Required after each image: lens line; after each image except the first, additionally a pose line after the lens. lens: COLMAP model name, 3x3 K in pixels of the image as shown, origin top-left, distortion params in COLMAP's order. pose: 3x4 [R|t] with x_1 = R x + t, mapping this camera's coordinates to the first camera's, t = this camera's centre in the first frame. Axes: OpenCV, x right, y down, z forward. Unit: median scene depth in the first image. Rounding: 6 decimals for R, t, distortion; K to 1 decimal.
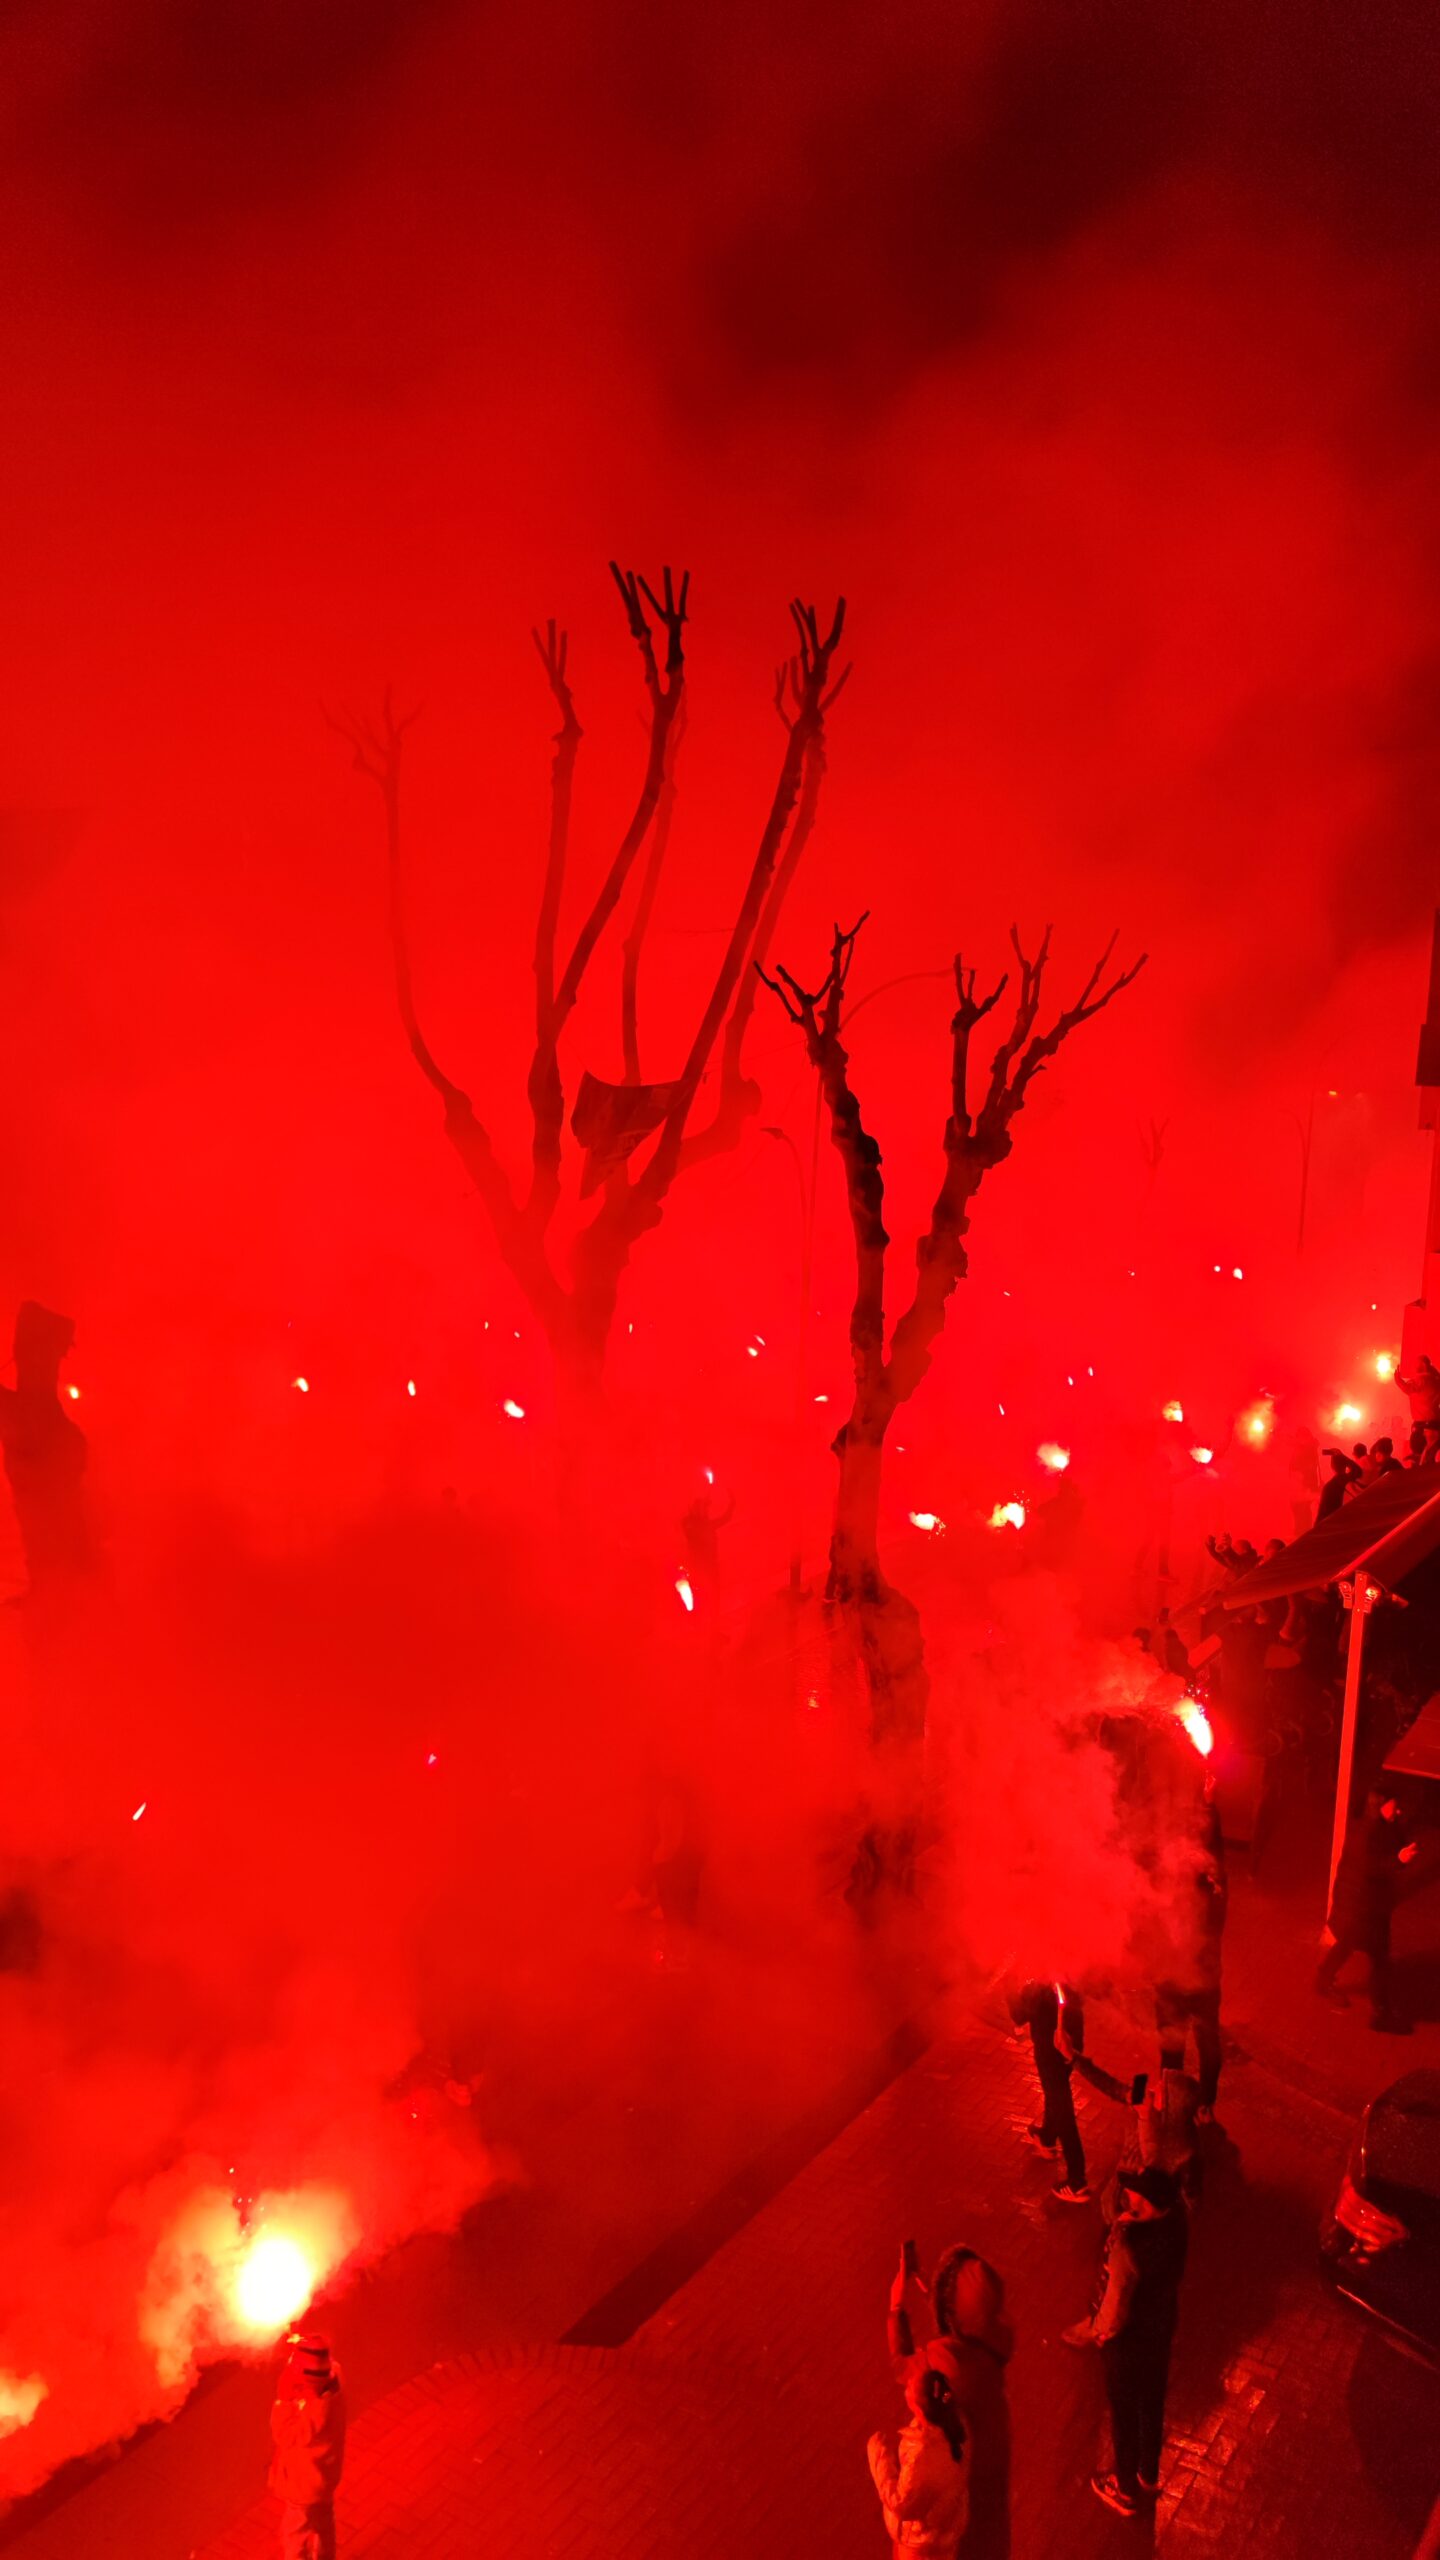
lens RADIAL K [[1849.3, 0, 697.4], [0, 1849.3, 1286.9], [0, 0, 1]] dist [0.095535, -0.111193]
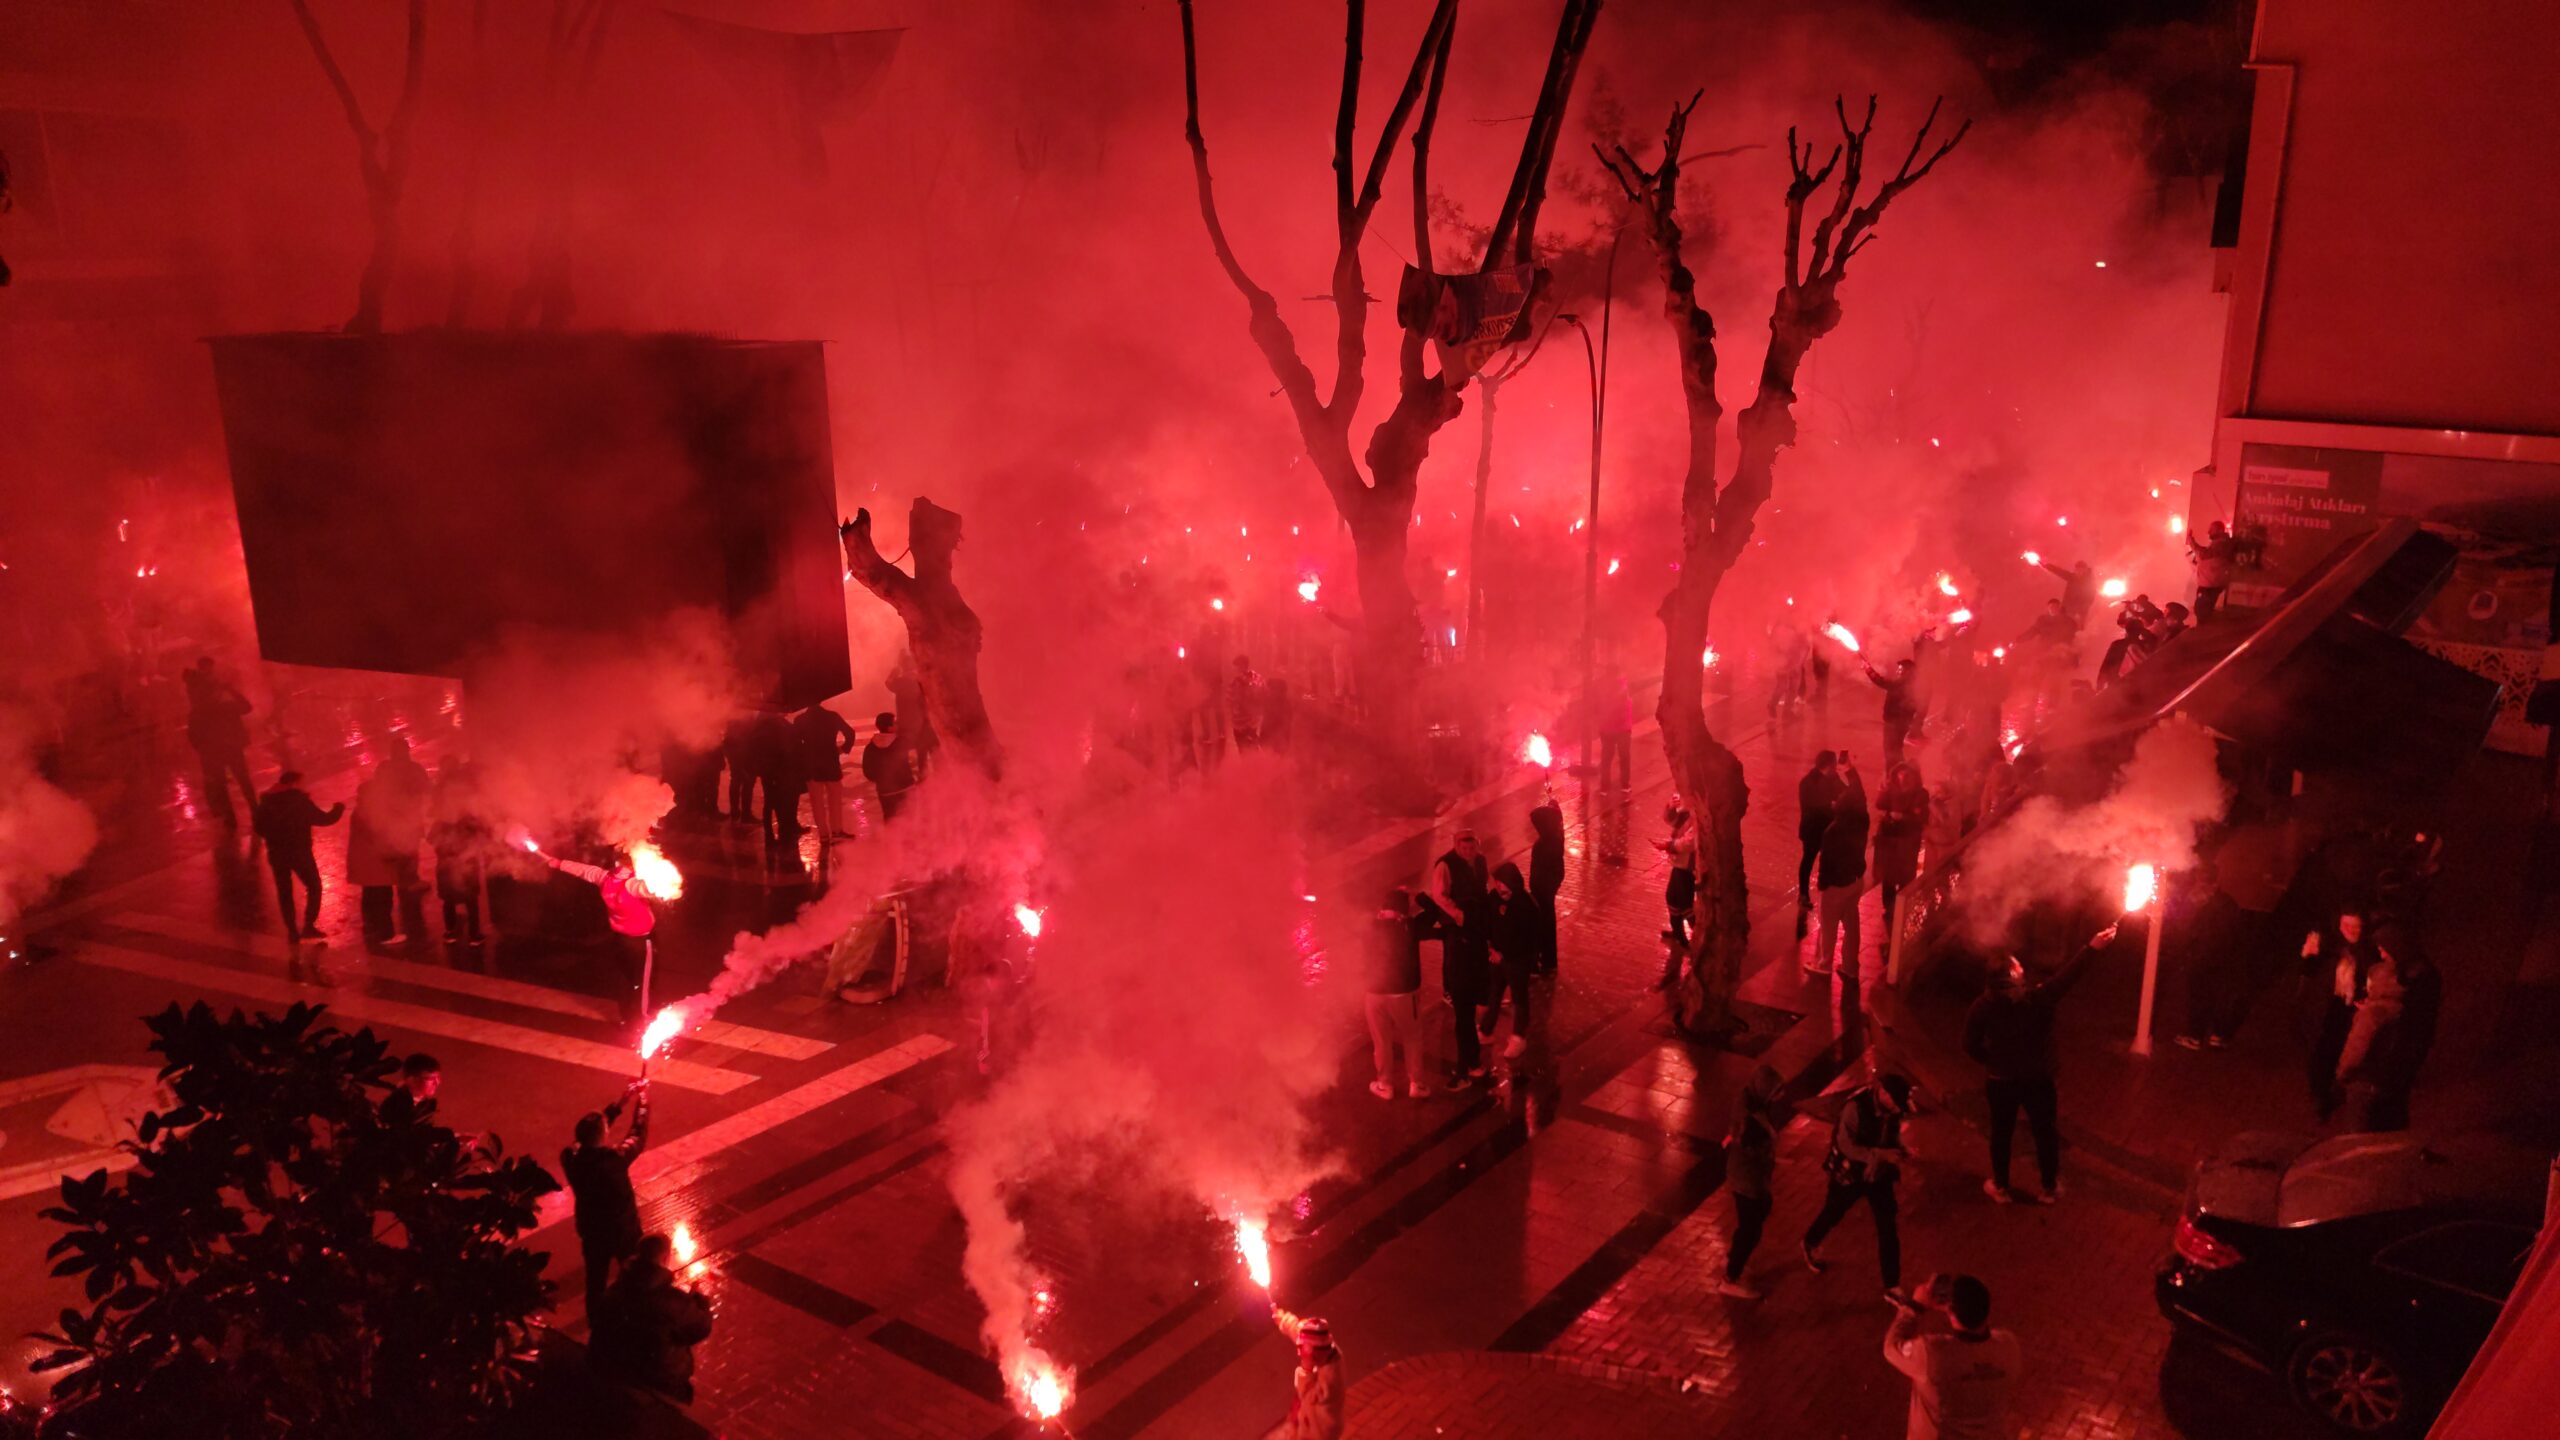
lens RADIAL K [[1851.0, 0, 1278.3], [0, 1851.0, 705.9], [0, 0, 1]] dist [0.064342, -0.071580]
pose [[0.996868, -0.023064, -0.075644, -0.065449], [0.031176, 0.993675, 0.107875, 0.017742], [0.072678, -0.109896, 0.991282, -0.075787]]
